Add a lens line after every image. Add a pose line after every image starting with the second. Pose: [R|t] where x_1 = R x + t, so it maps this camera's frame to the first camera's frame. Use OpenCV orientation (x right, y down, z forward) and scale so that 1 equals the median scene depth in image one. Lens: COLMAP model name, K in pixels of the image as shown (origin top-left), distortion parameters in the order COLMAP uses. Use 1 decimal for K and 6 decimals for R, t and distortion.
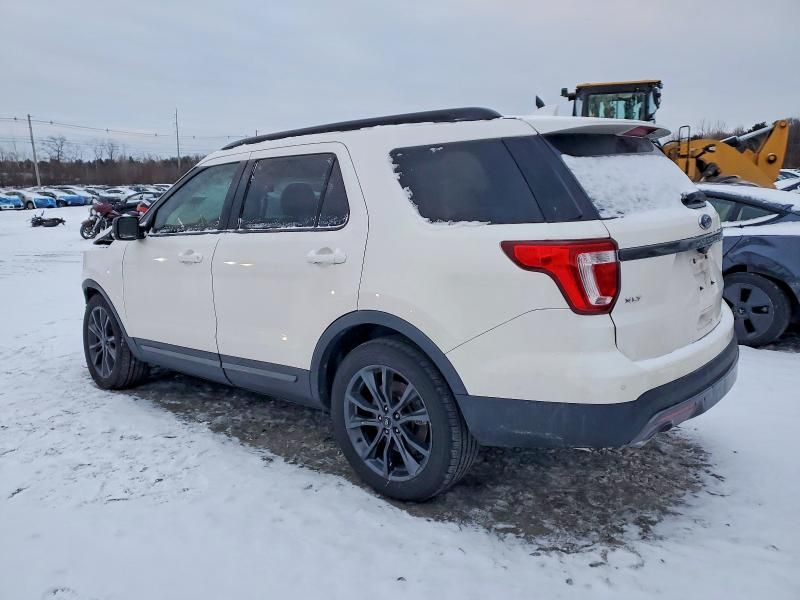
lens RADIAL K [[631.5, 0, 400.0], [0, 631.5, 300.0], [0, 0, 1]] dist [0.017819, -0.002035]
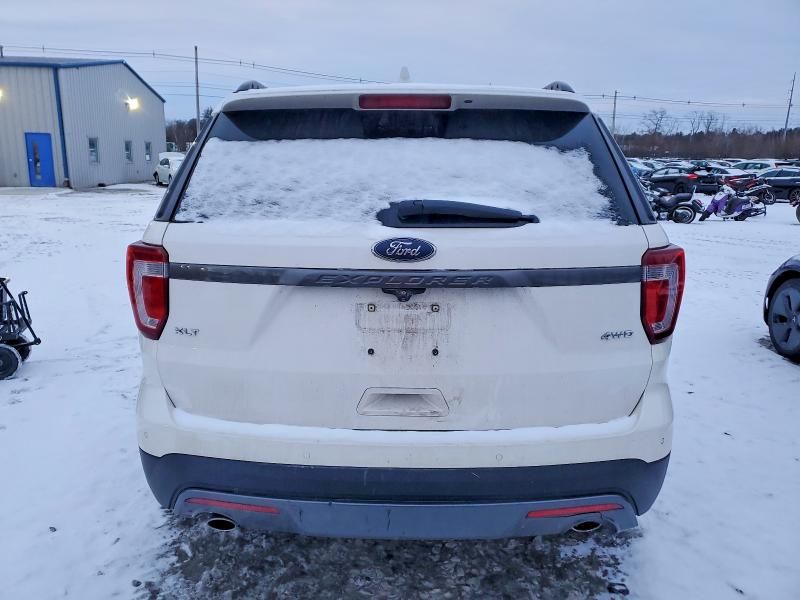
lens RADIAL K [[631.5, 0, 400.0], [0, 631.5, 300.0], [0, 0, 1]] dist [0.017819, -0.002035]
pose [[0.624443, 0.197790, -0.755612, 0.905941], [-0.166410, 0.978885, 0.118712, -0.141424], [0.763137, 0.051612, 0.644172, 0.586188]]
